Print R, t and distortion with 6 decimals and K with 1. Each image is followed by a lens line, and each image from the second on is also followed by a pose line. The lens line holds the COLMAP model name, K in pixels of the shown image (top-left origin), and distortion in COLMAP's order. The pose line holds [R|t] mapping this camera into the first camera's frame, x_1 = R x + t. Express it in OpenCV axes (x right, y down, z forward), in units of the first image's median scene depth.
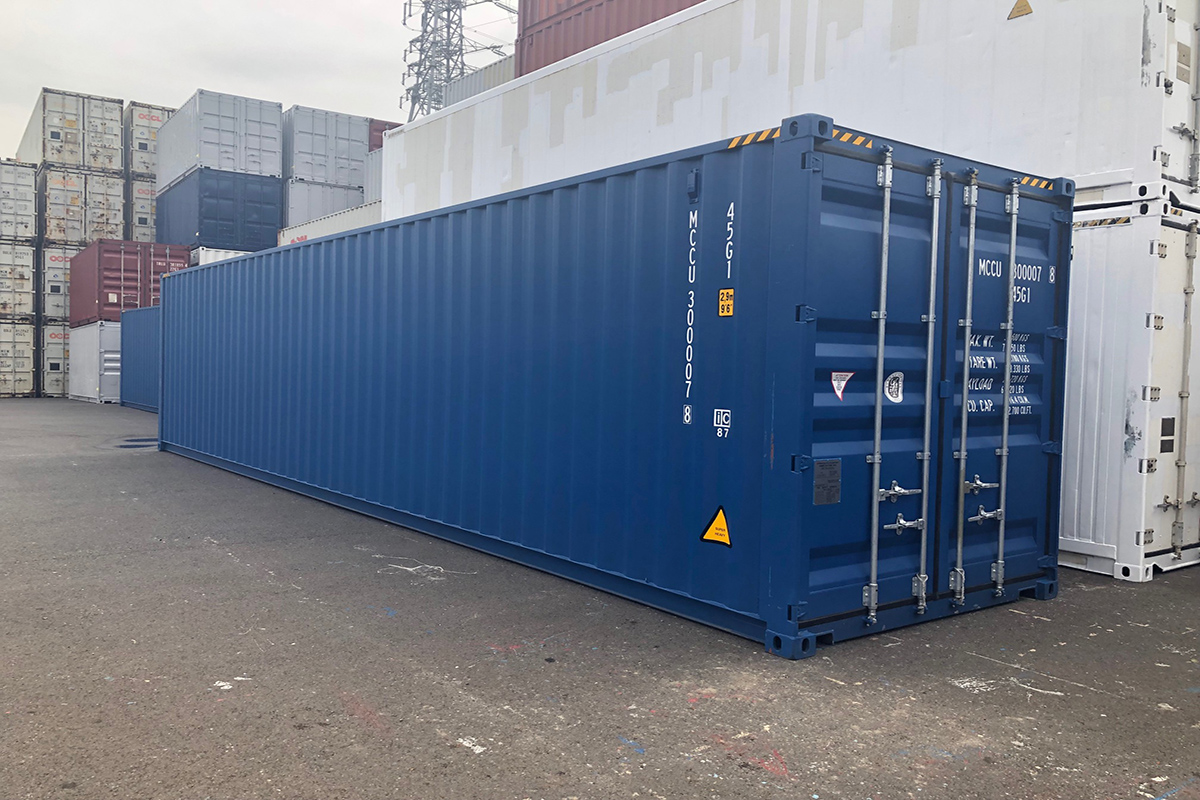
lens RADIAL K [[959.6, 0, 585.2], [0, 959.6, 399.2], [0, 0, 1]] dist [0.013245, 0.007685]
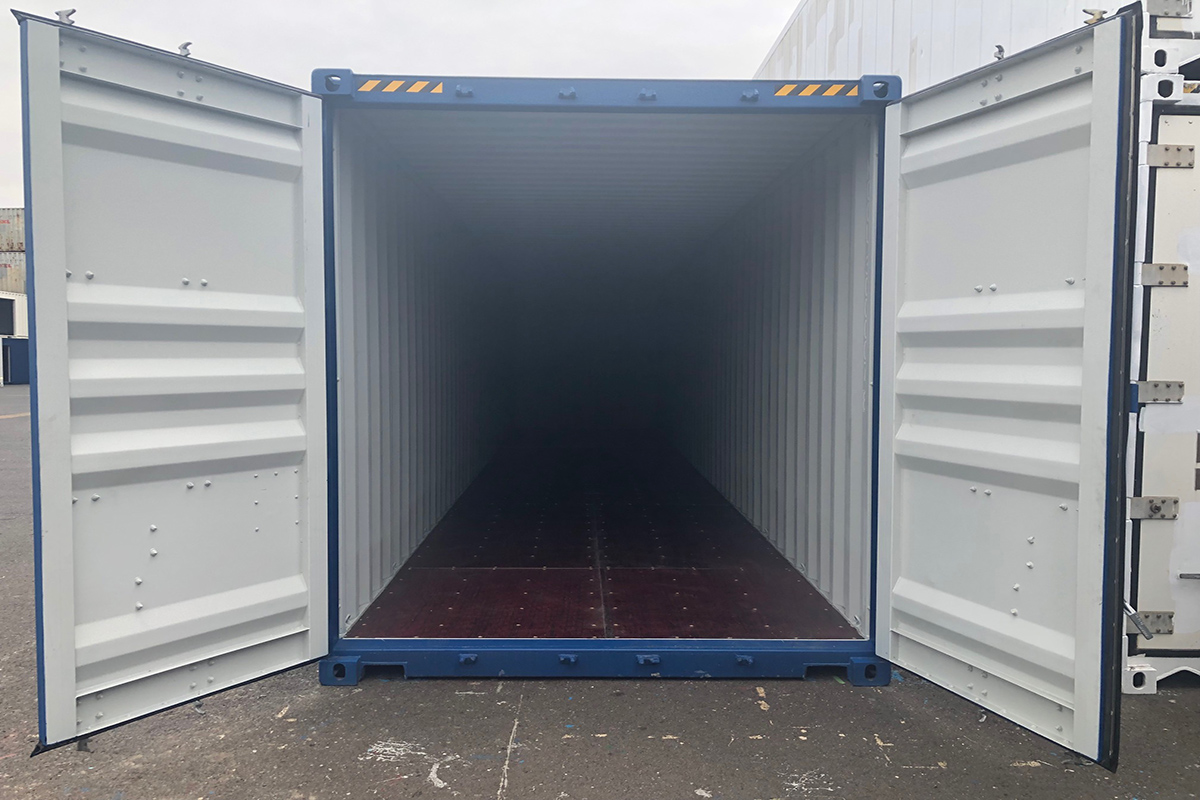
lens RADIAL K [[959.6, 0, 585.2], [0, 959.6, 399.2], [0, 0, 1]] dist [0.013245, 0.007685]
pose [[0.814996, 0.011586, -0.579351, 0.657472], [-0.009700, 0.999933, 0.006352, -0.001549], [0.579385, 0.000443, 0.815054, 0.292596]]
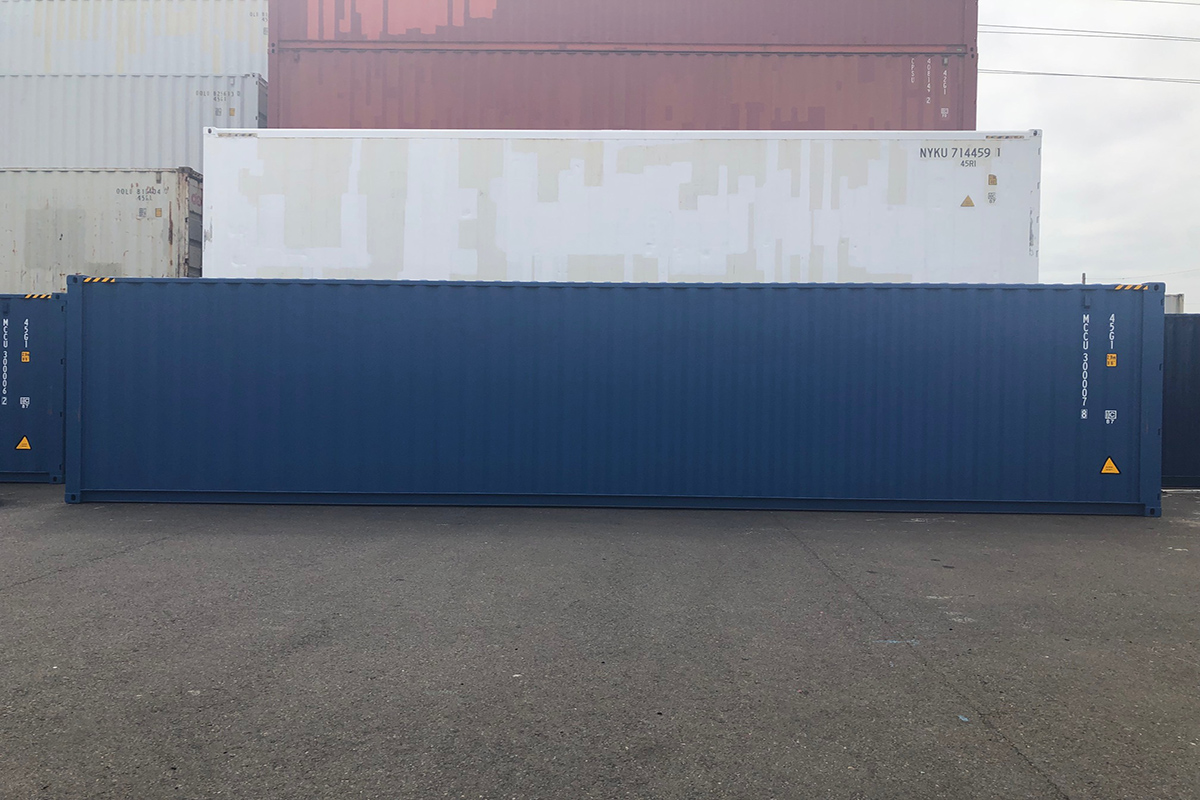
lens RADIAL K [[983.0, 0, 572.4], [0, 983.0, 404.4], [0, 0, 1]] dist [0.016772, 0.005889]
pose [[0.629830, -0.026937, 0.776265, -1.774464], [0.033087, 0.999422, 0.007836, -0.045609], [-0.776028, 0.020749, 0.630357, 0.417397]]
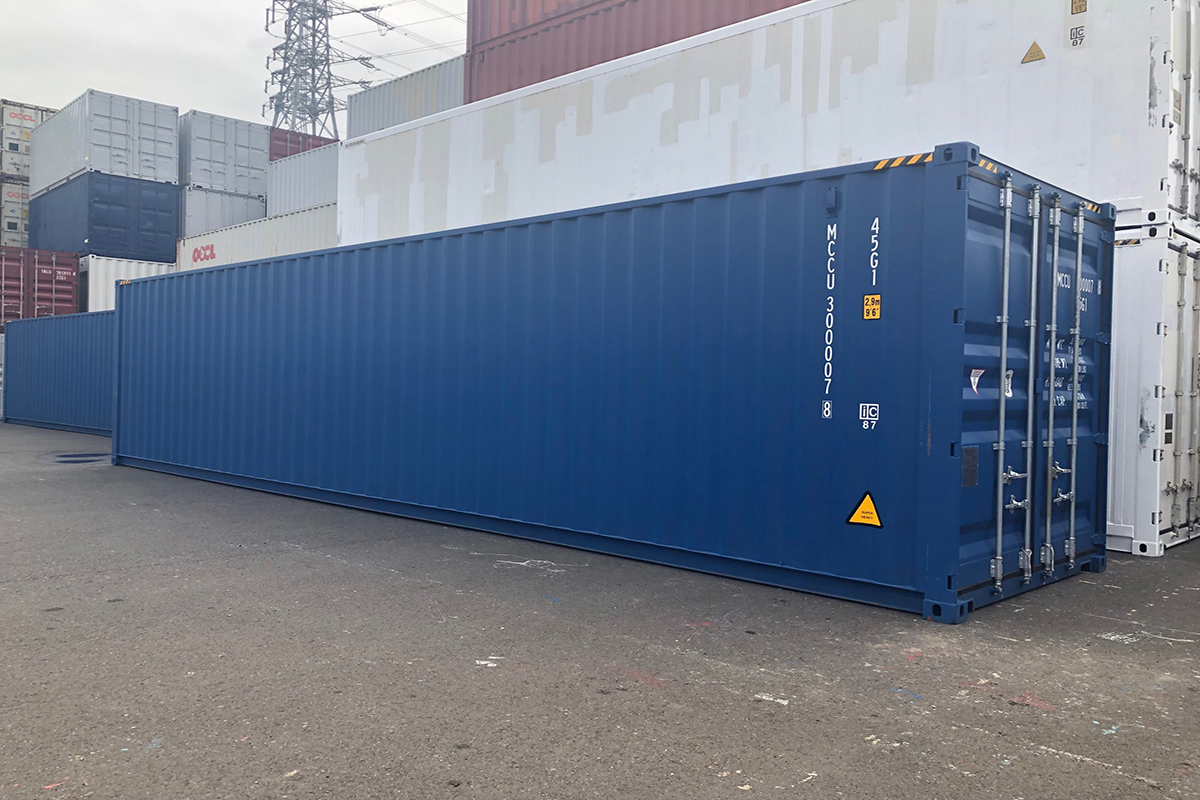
lens RADIAL K [[959.6, 0, 585.2], [0, 959.6, 399.2], [0, 0, 1]] dist [0.013245, 0.007685]
pose [[0.989141, -0.005109, 0.146882, -0.264281], [0.007638, 0.999832, -0.016659, 0.016546], [-0.146773, 0.017600, 0.989014, -0.038195]]
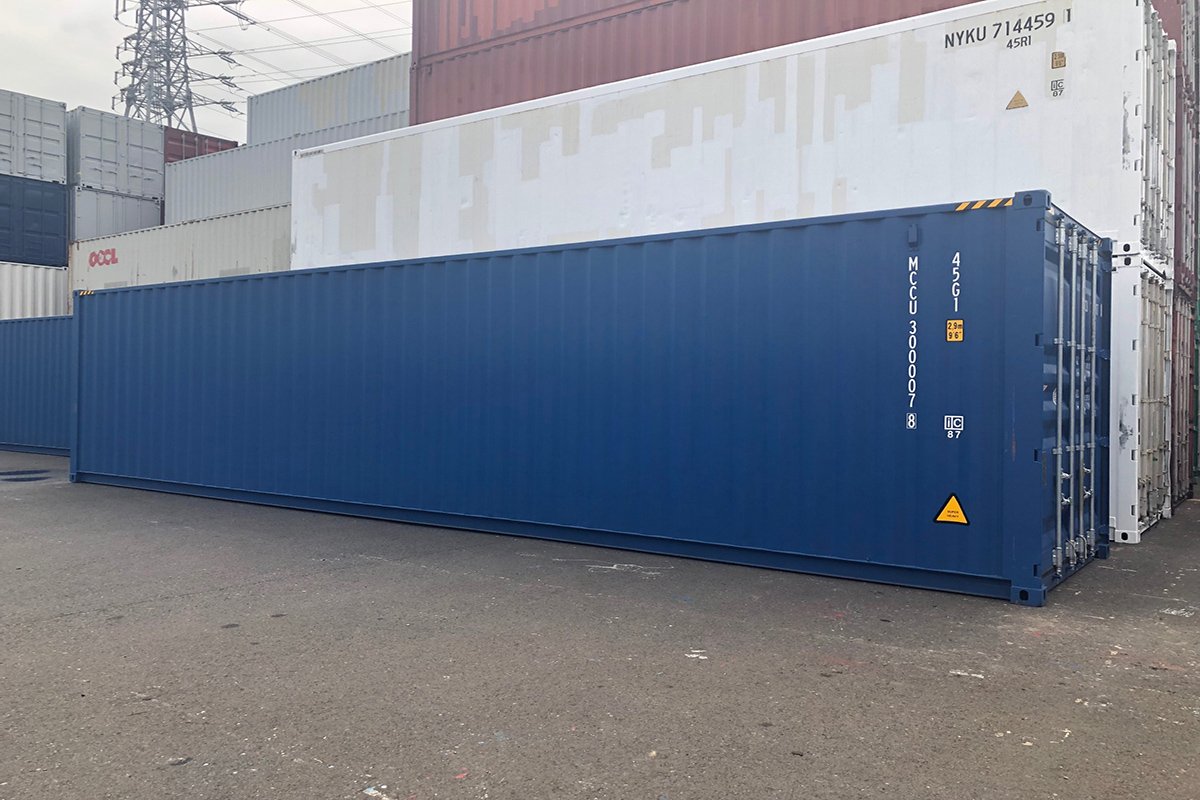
lens RADIAL K [[962.4, 0, 579.7], [0, 962.4, 392.3], [0, 0, 1]] dist [0.013687, 0.013507]
pose [[0.958995, -0.012112, 0.283165, -0.526450], [0.020220, 0.999464, -0.025728, 0.002037], [-0.282702, 0.030399, 0.958726, -0.058878]]
